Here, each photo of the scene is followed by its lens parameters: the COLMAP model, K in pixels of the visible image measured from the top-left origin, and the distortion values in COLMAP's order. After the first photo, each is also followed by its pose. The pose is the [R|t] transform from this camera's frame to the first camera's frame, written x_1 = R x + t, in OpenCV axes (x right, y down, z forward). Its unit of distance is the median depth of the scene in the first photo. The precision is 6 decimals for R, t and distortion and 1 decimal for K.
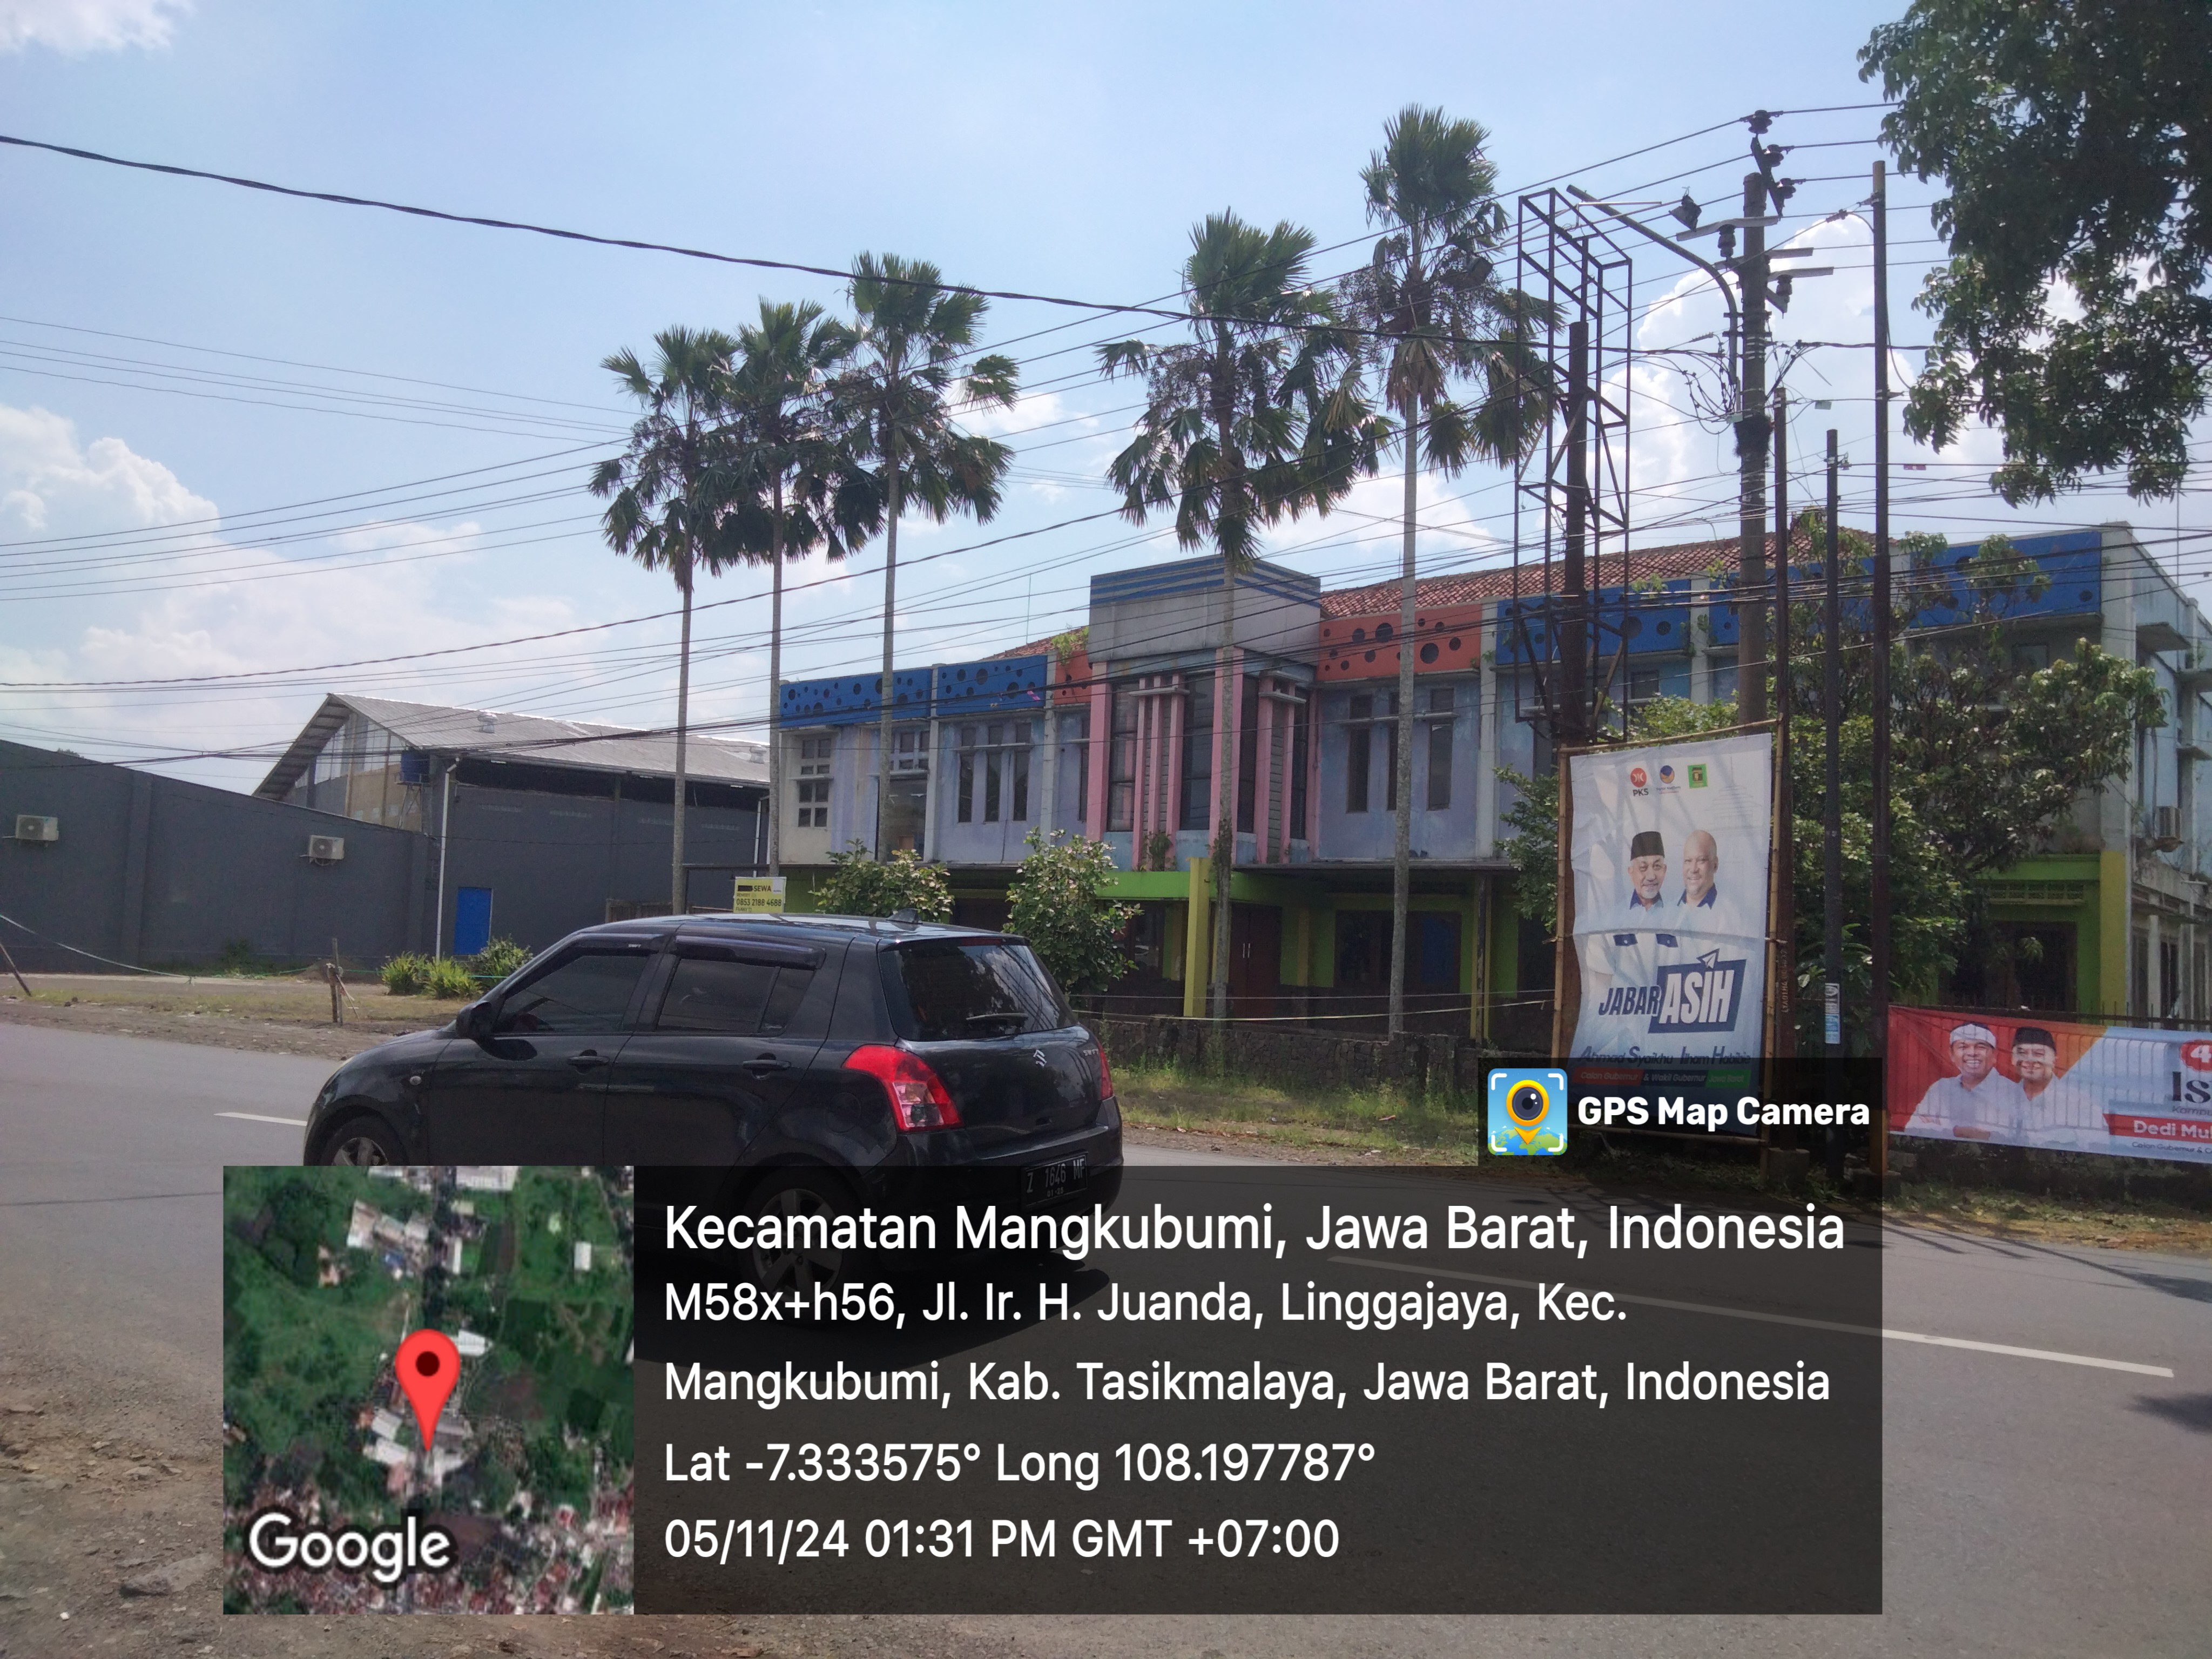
lens RADIAL K [[1597.2, 0, 1106.0], [0, 1597.2, 829.5], [0, 0, 1]] dist [0.041847, -0.041827]
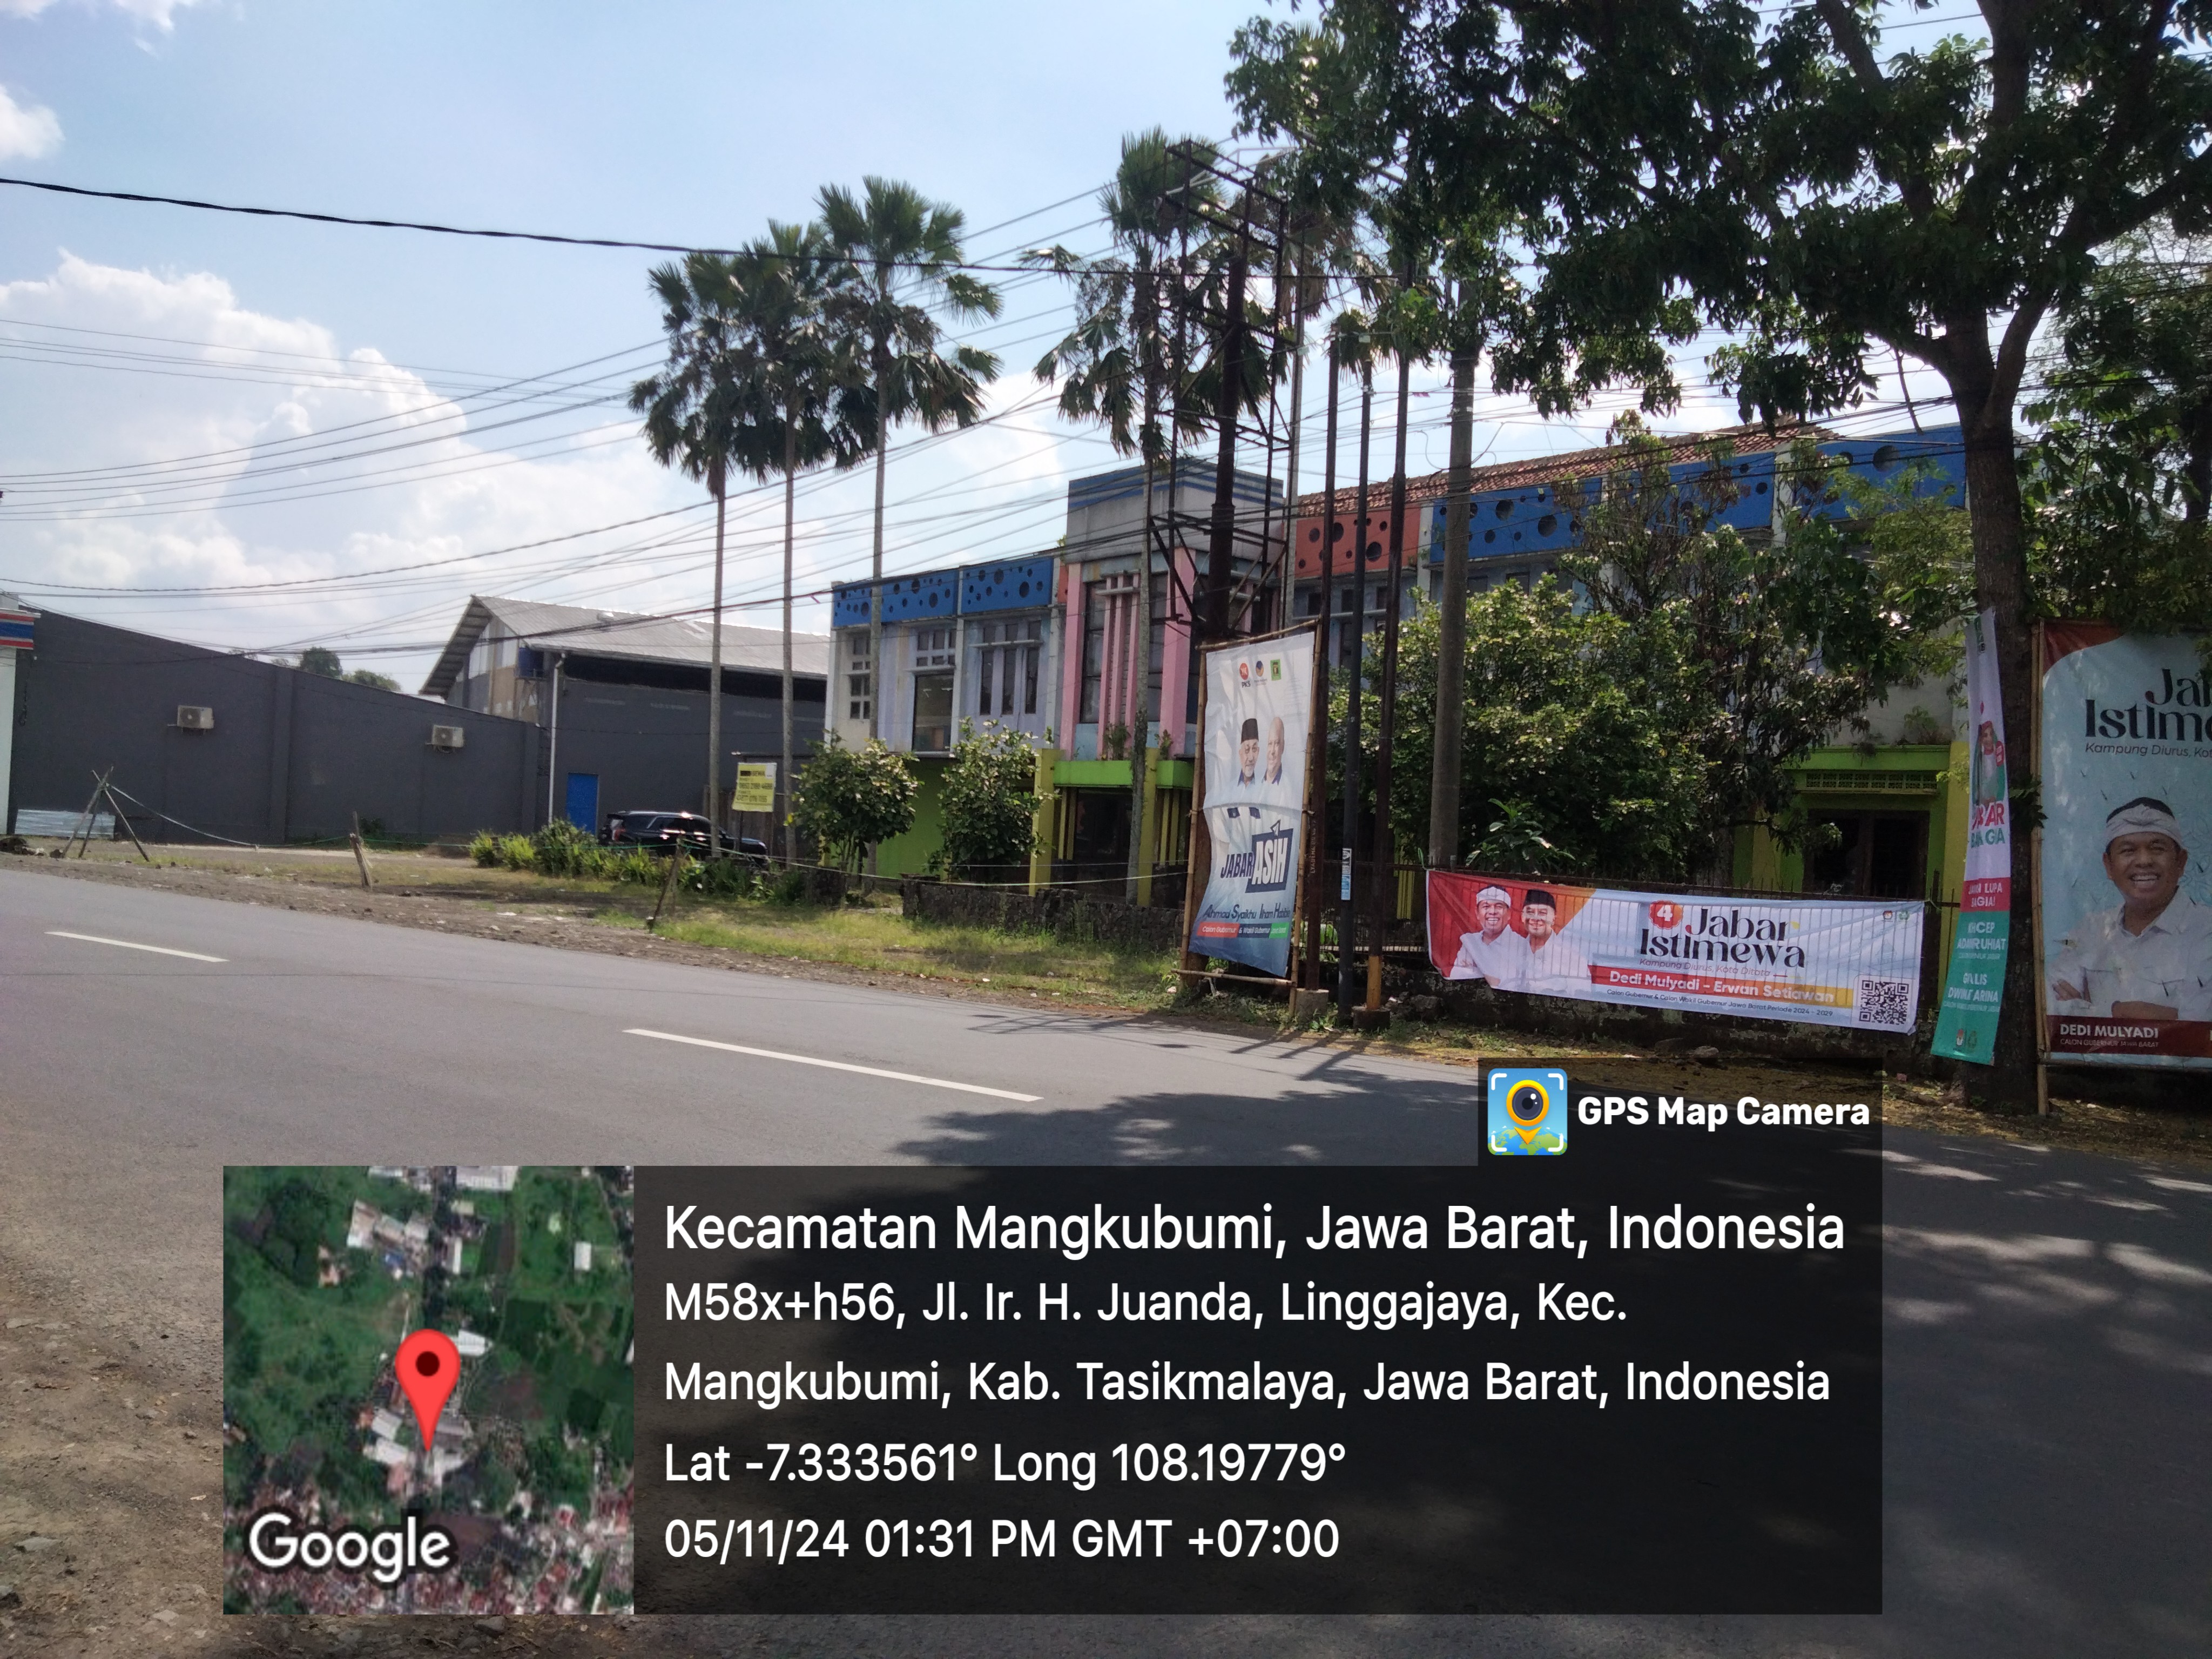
lens RADIAL K [[1597.2, 0, 1106.0], [0, 1597.2, 829.5], [0, 0, 1]] dist [0.041847, -0.041827]
pose [[0.991820, 0.011534, -0.127119, 0.163333], [-0.003258, 0.997872, 0.065123, 0.002760], [0.127600, -0.064176, 0.989747, -0.063767]]
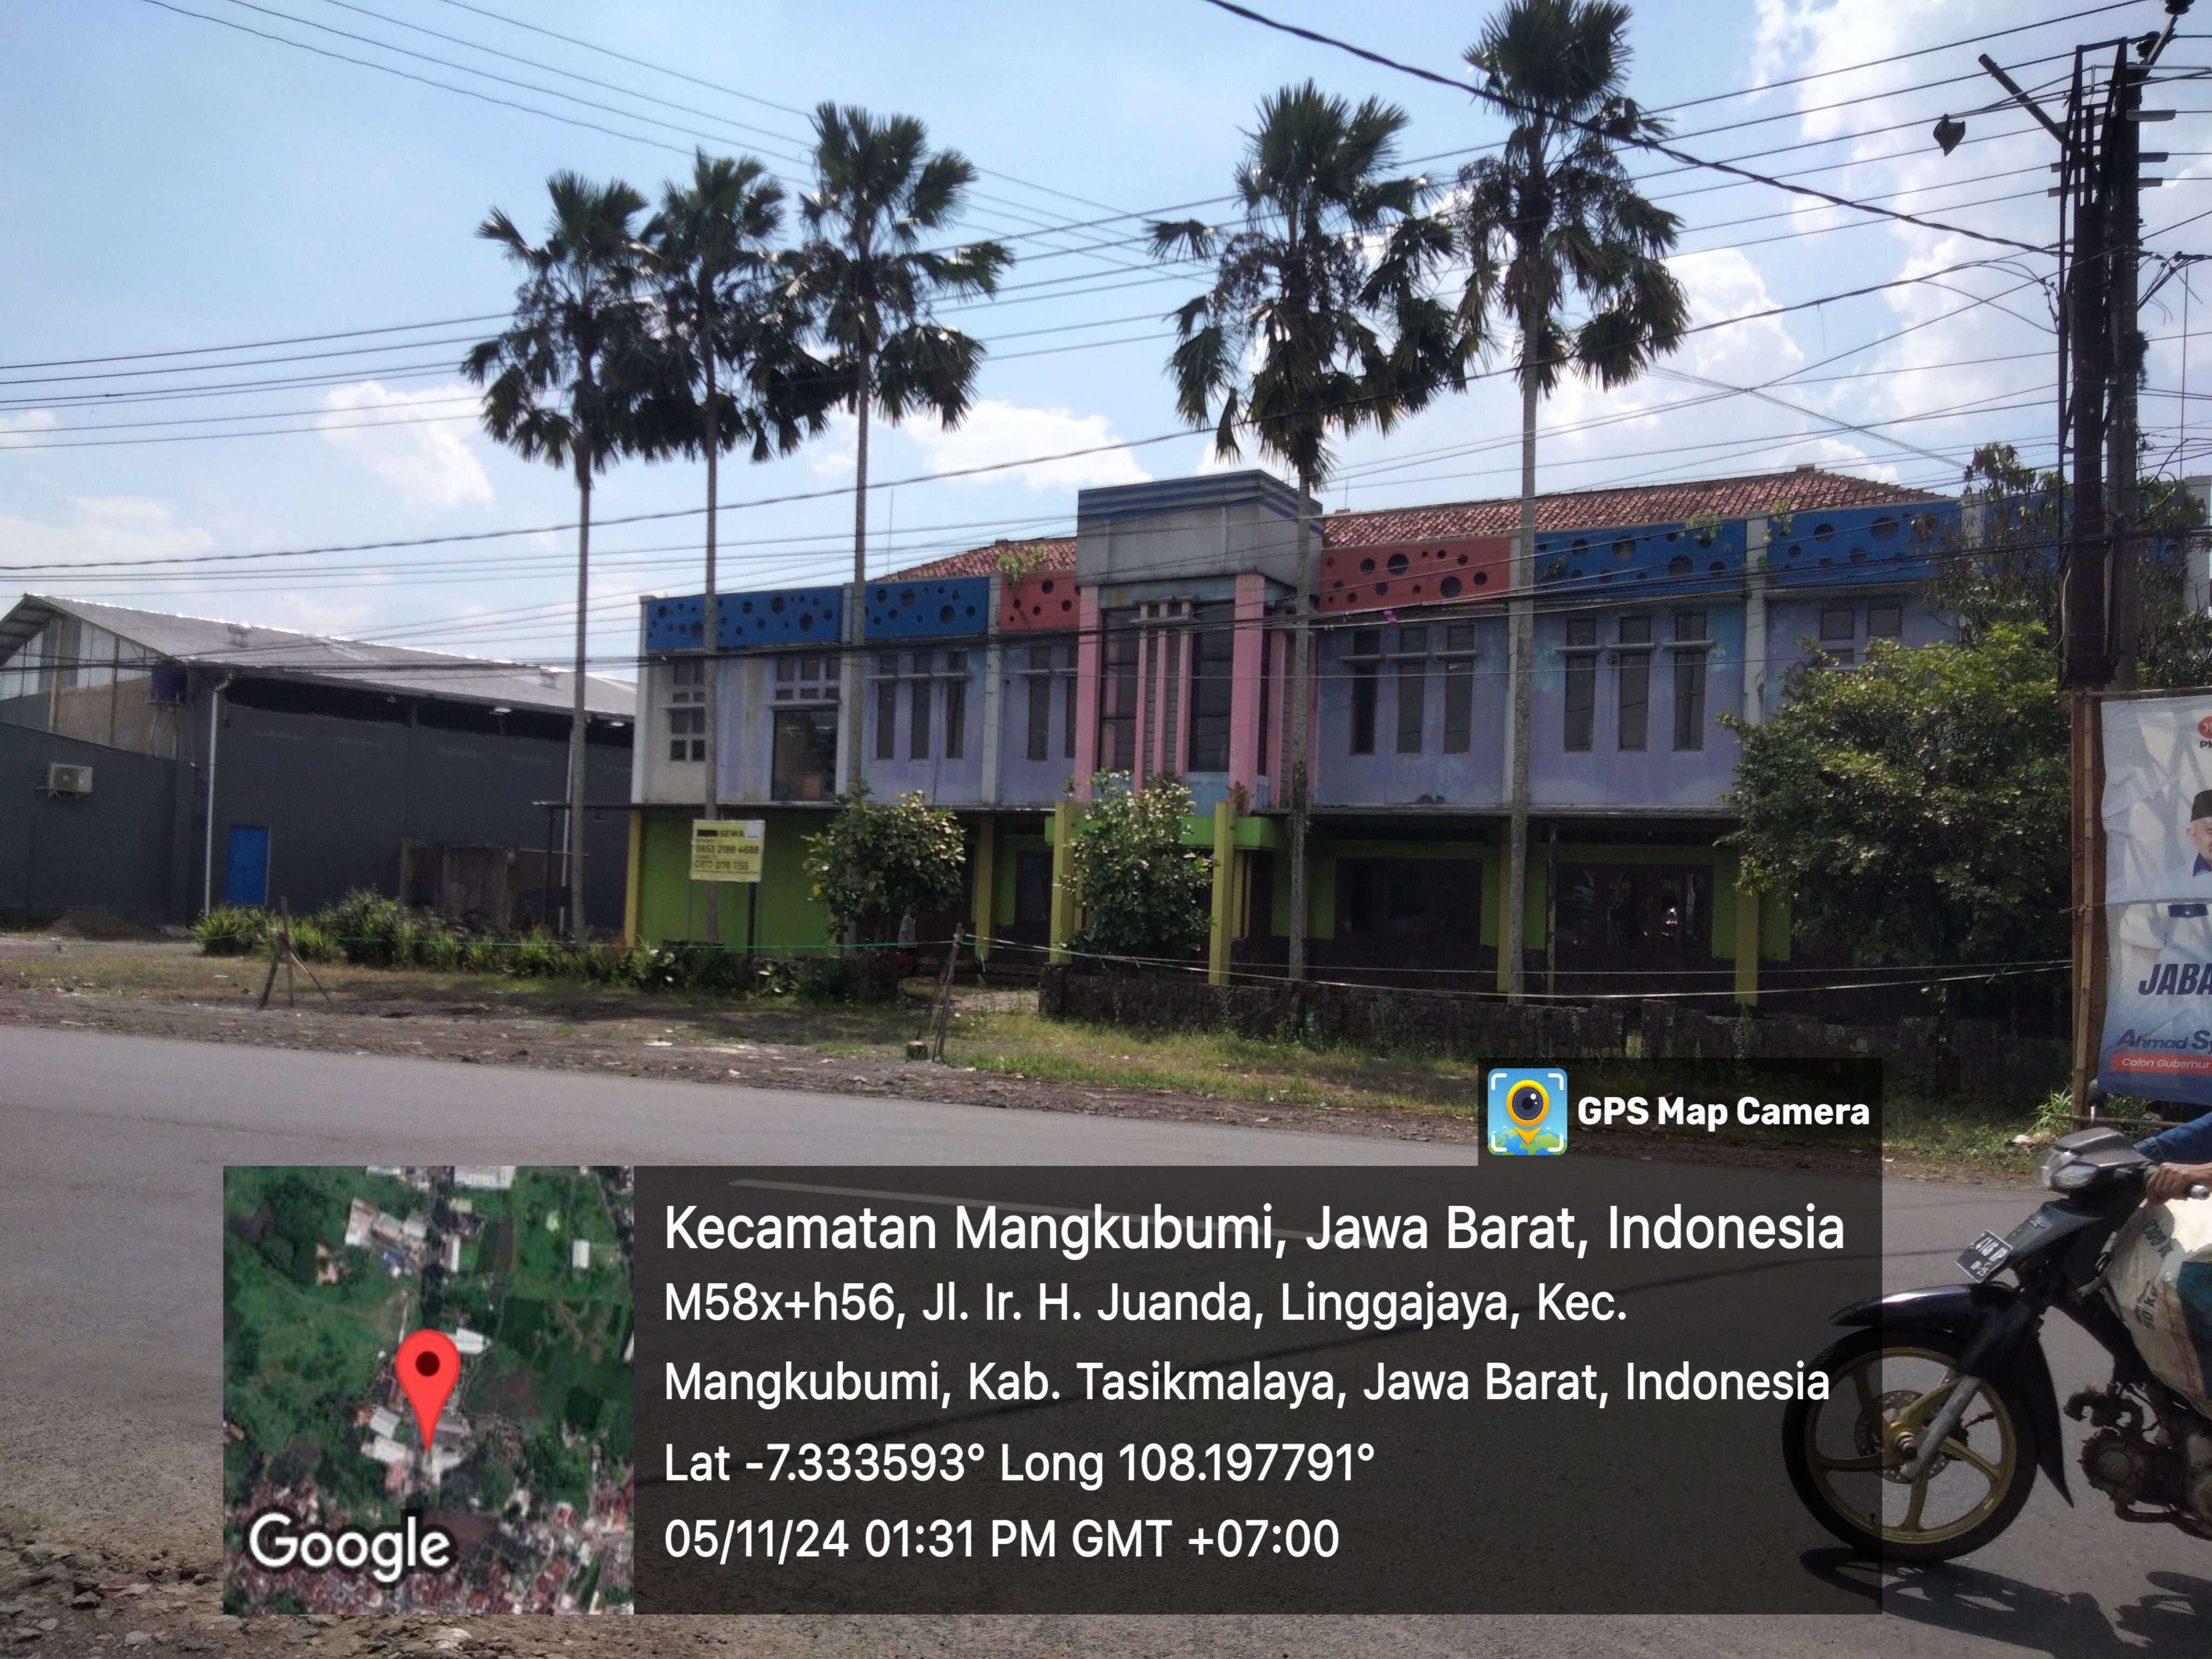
lens RADIAL K [[1597.2, 0, 1106.0], [0, 1597.2, 829.5], [0, 0, 1]] dist [0.041847, -0.041827]
pose [[0.980346, 0.003849, 0.197250, -0.186458], [-0.011680, 0.999188, 0.038552, -0.001214], [-0.196941, -0.040099, 0.979595, 0.108275]]
